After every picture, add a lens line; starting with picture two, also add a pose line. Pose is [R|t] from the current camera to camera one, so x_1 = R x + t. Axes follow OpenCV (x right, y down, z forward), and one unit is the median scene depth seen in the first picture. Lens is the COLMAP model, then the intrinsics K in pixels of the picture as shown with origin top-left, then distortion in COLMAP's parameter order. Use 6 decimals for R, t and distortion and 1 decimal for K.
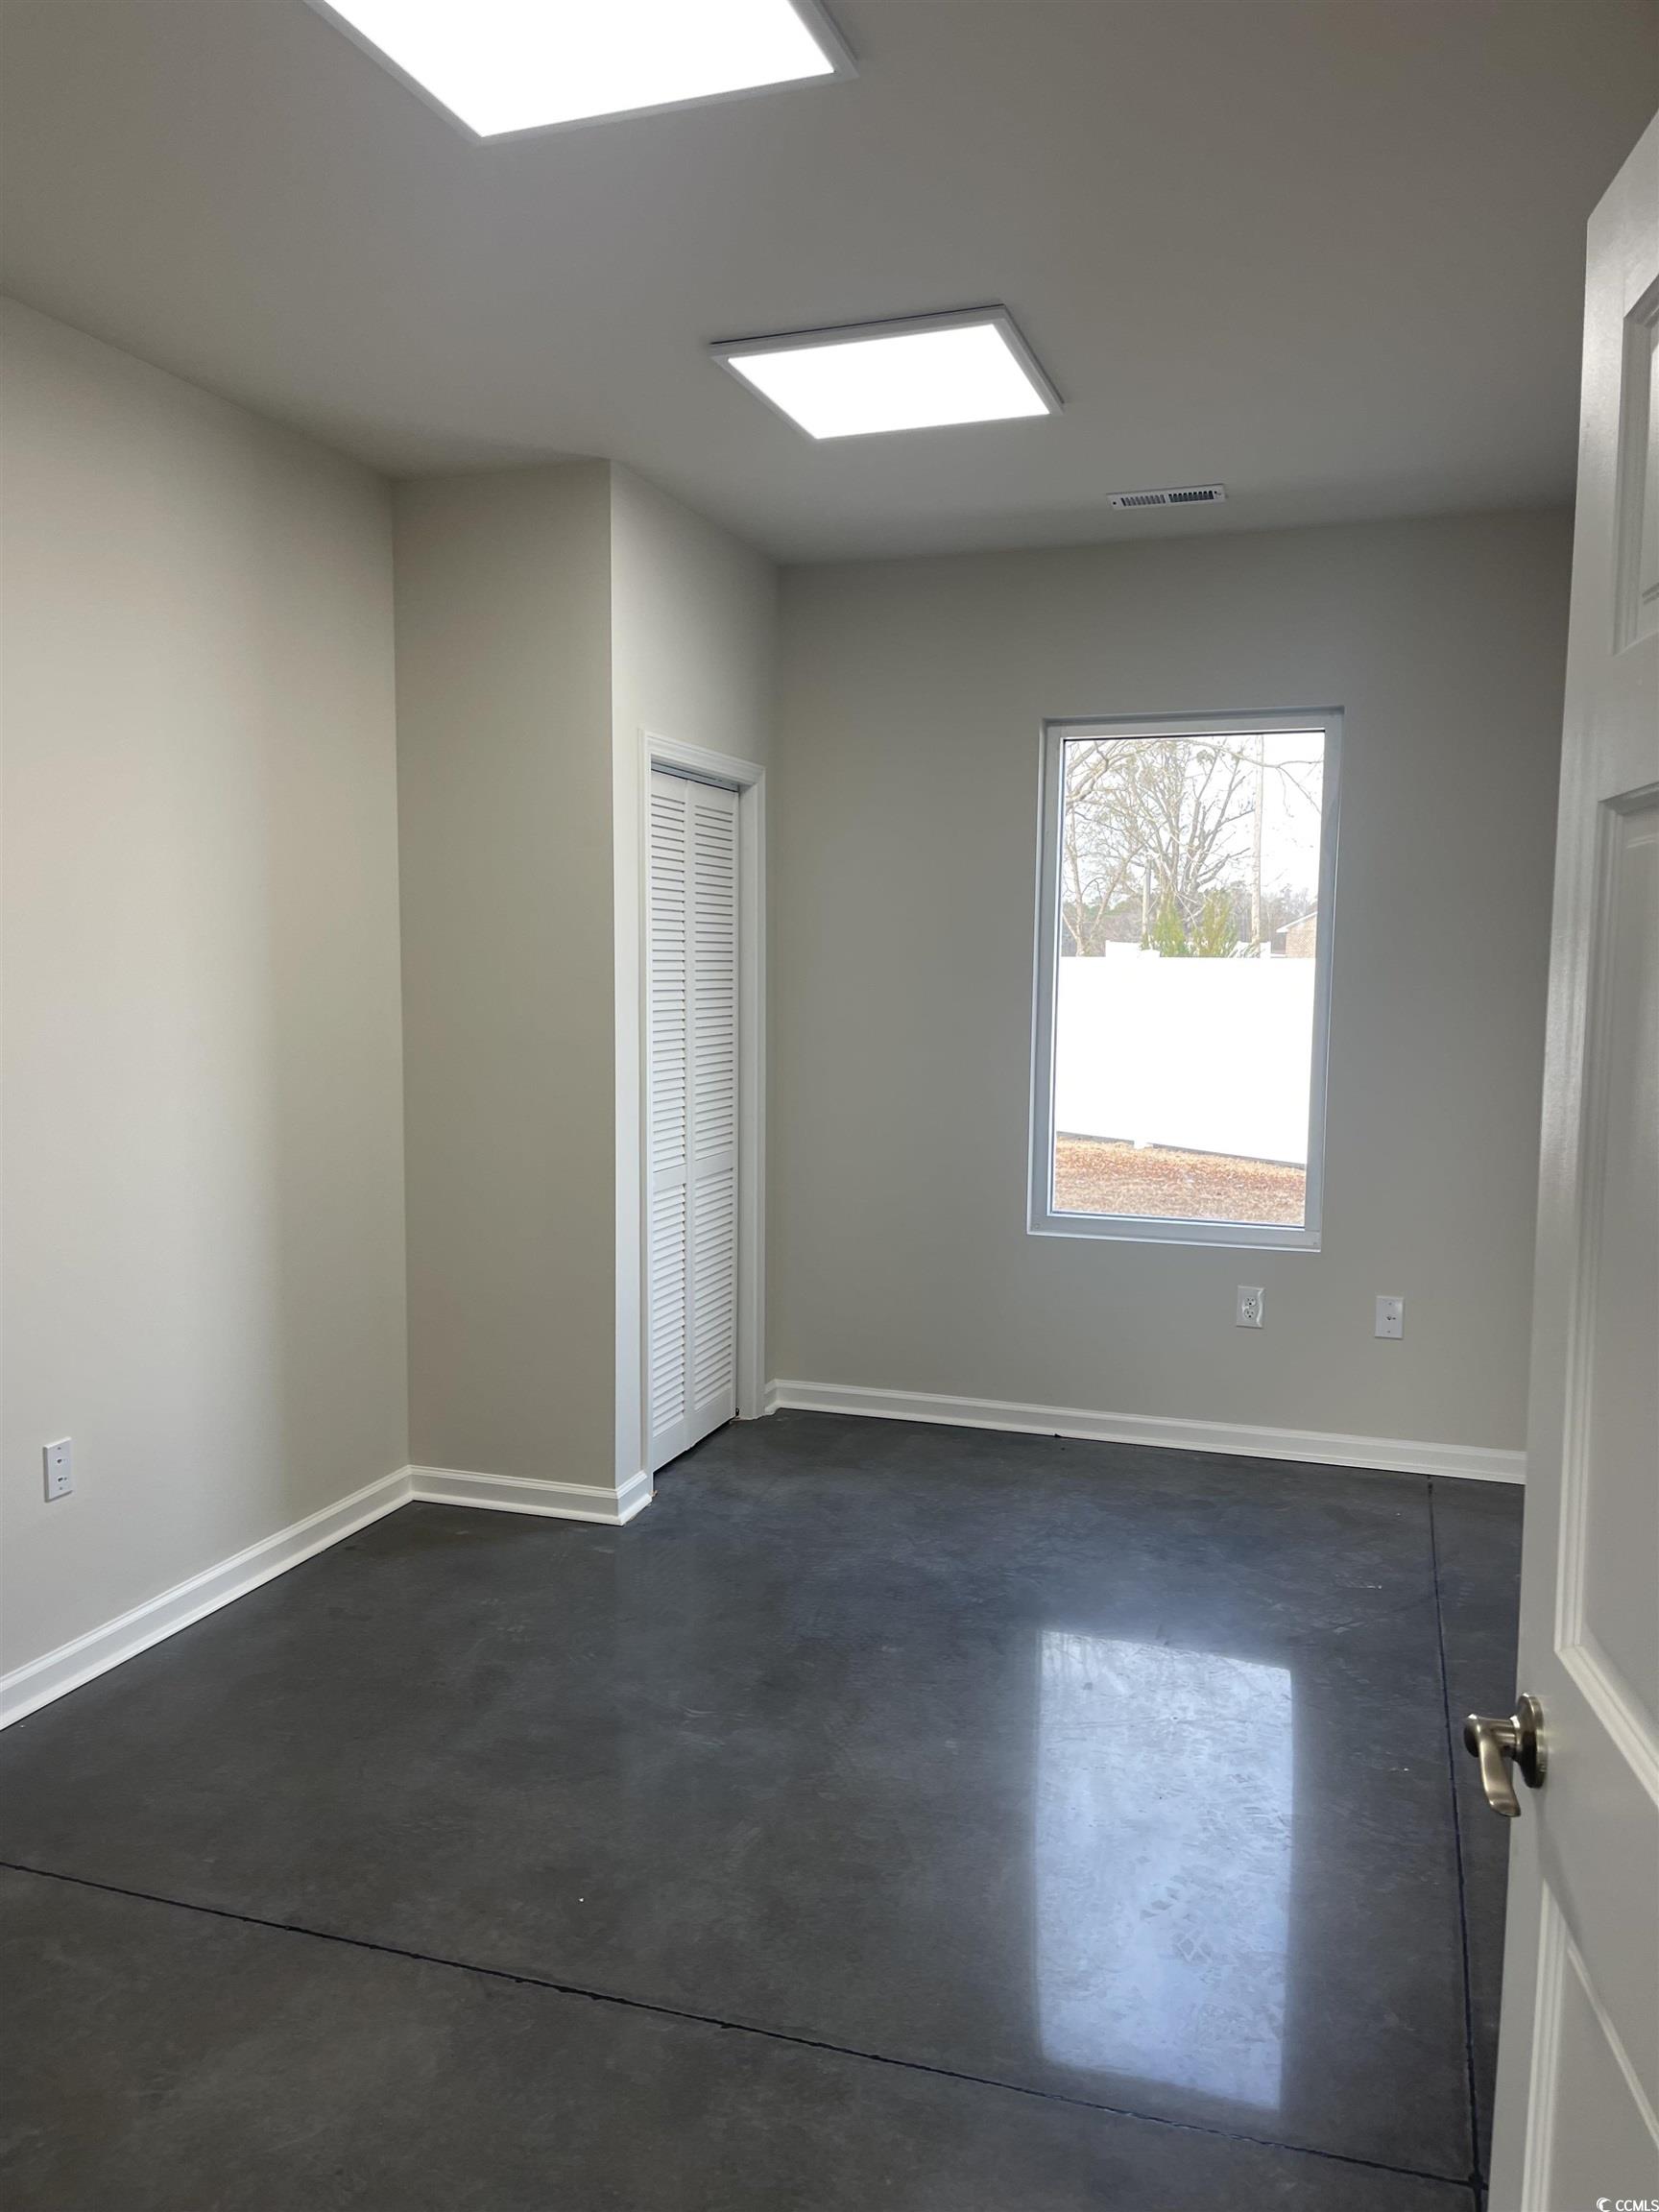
lens RADIAL K [[1677.7, 0, 830.0], [0, 1677.7, 1116.2], [0, 0, 1]] dist [0.073393, -0.085859]
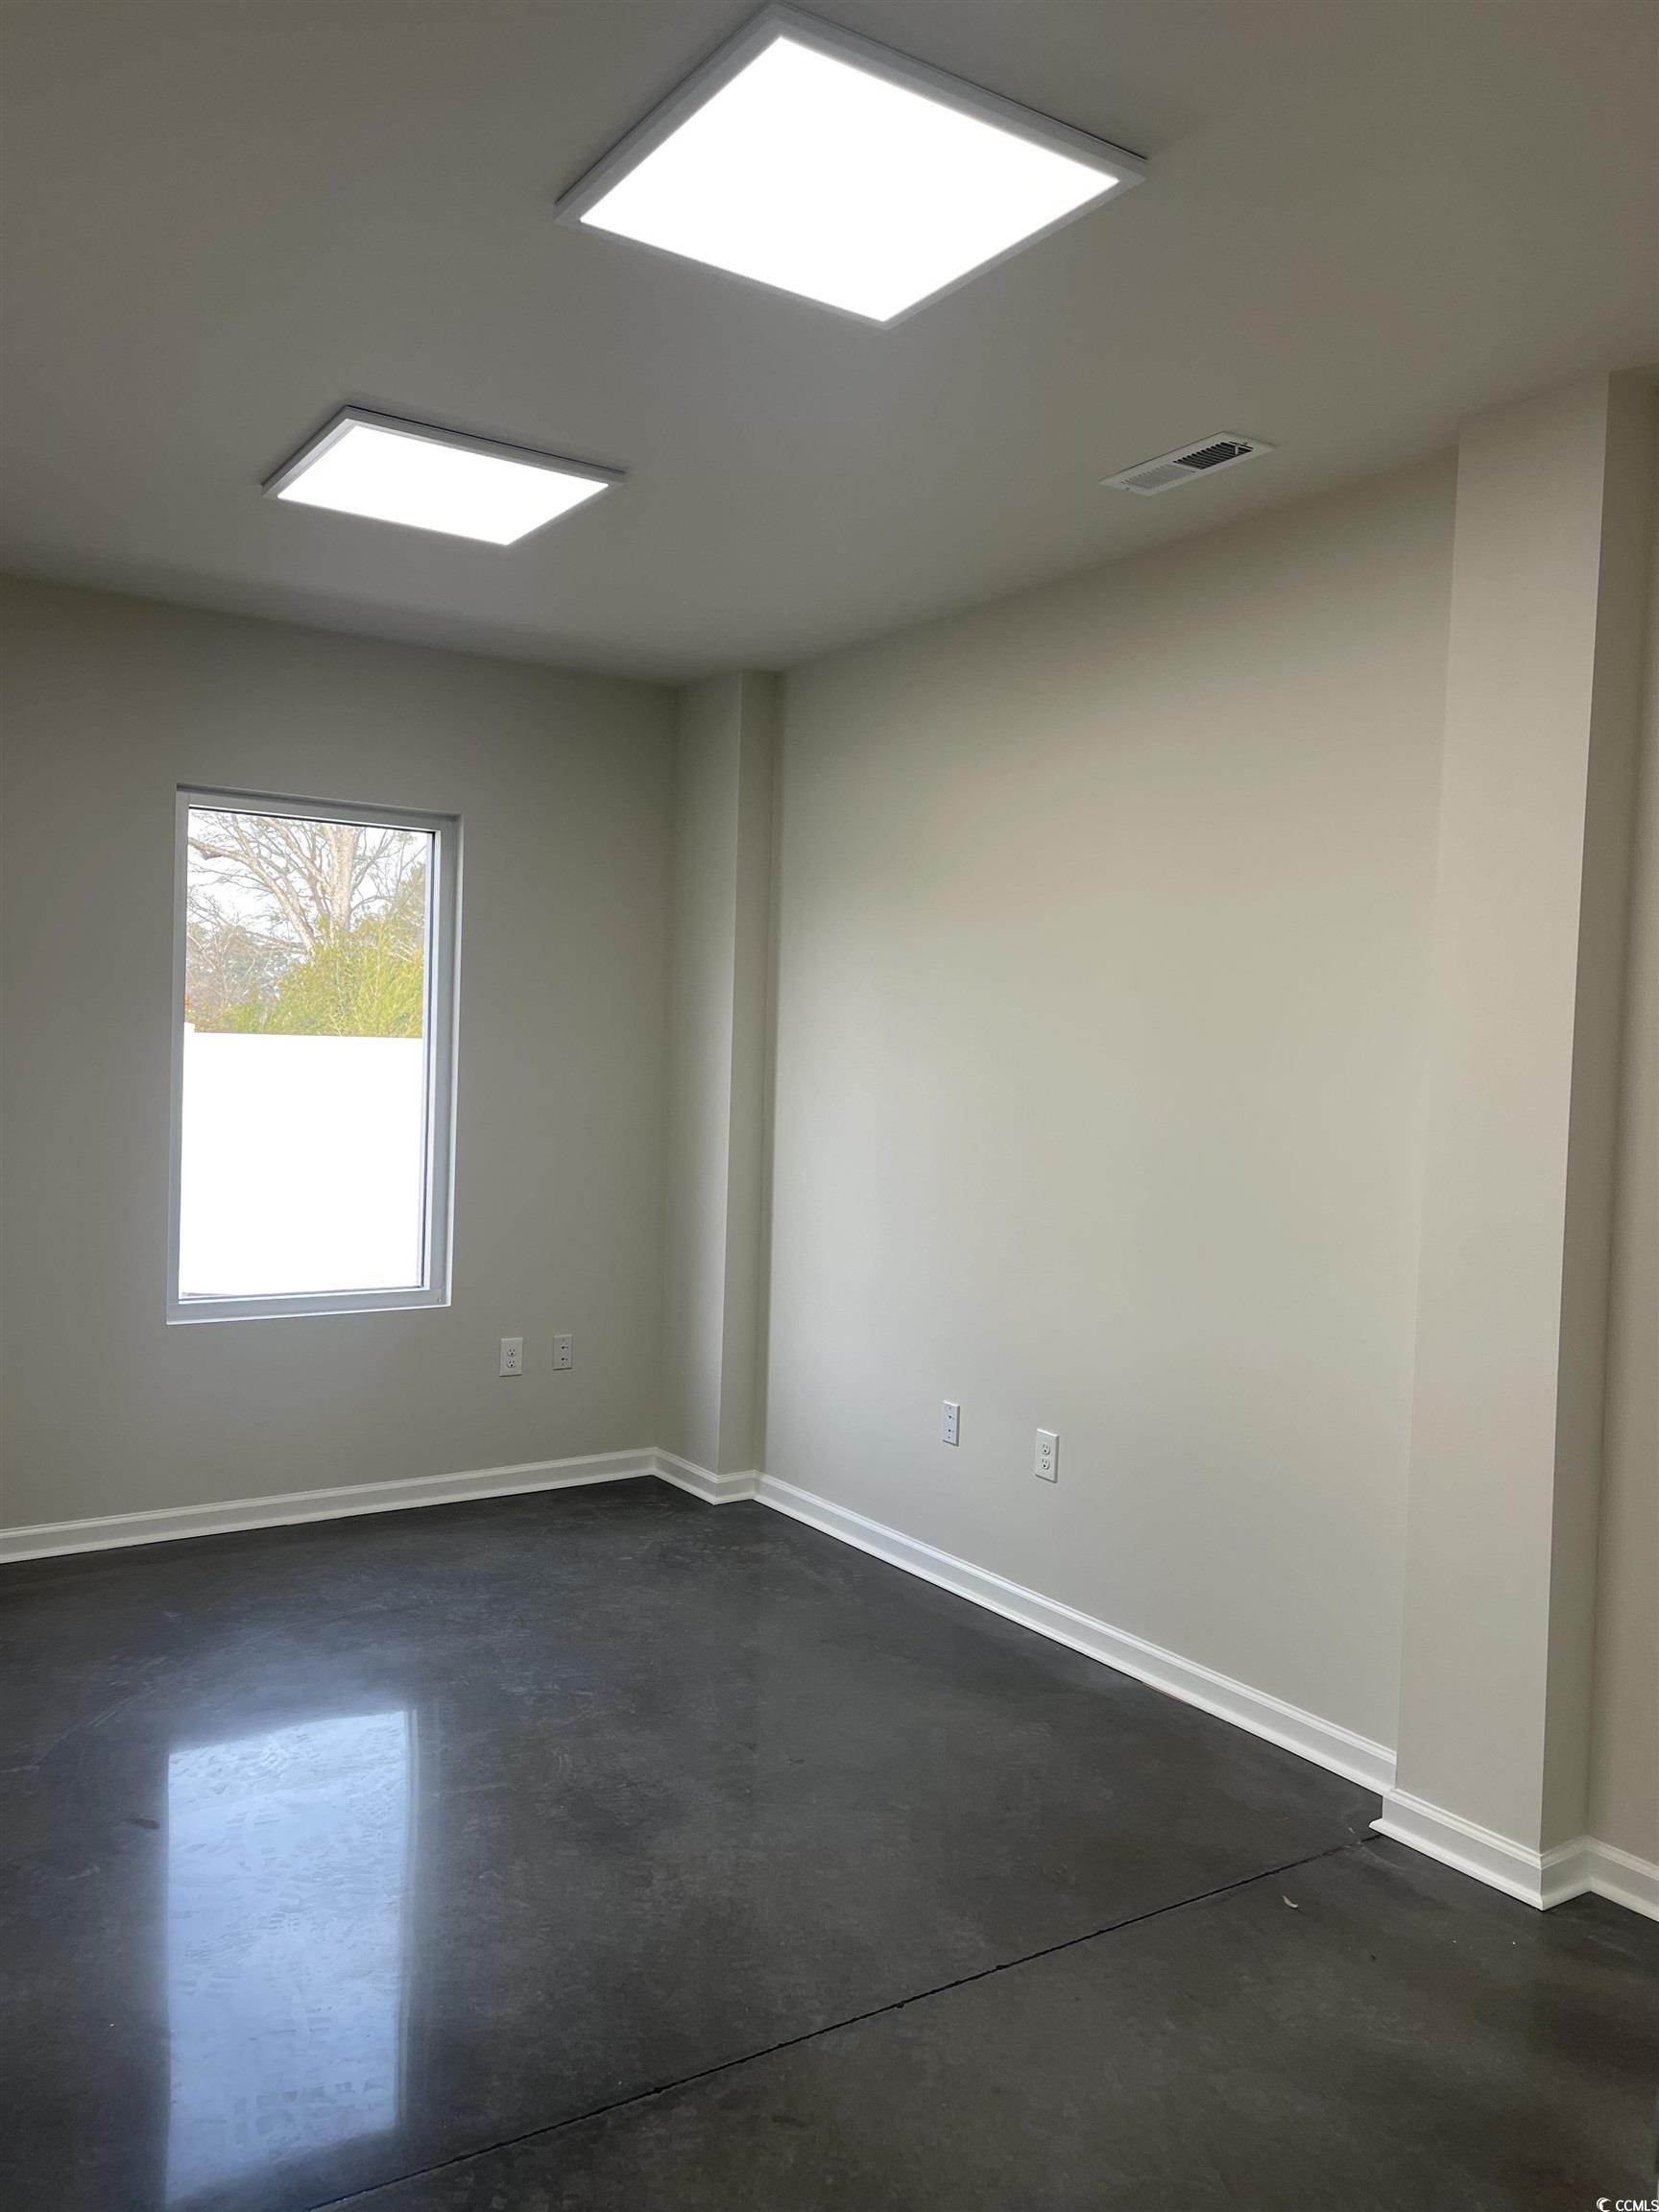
lens RADIAL K [[1677.7, 0, 819.7], [0, 1677.7, 1104.3], [0, 0, 1]] dist [0.073393, -0.085859]
pose [[0.596189, -0.012296, 0.802750, -0.405494], [0.047395, 0.998678, -0.019903, -0.016515], [-0.801444, 0.049912, 0.595983, 0.136844]]
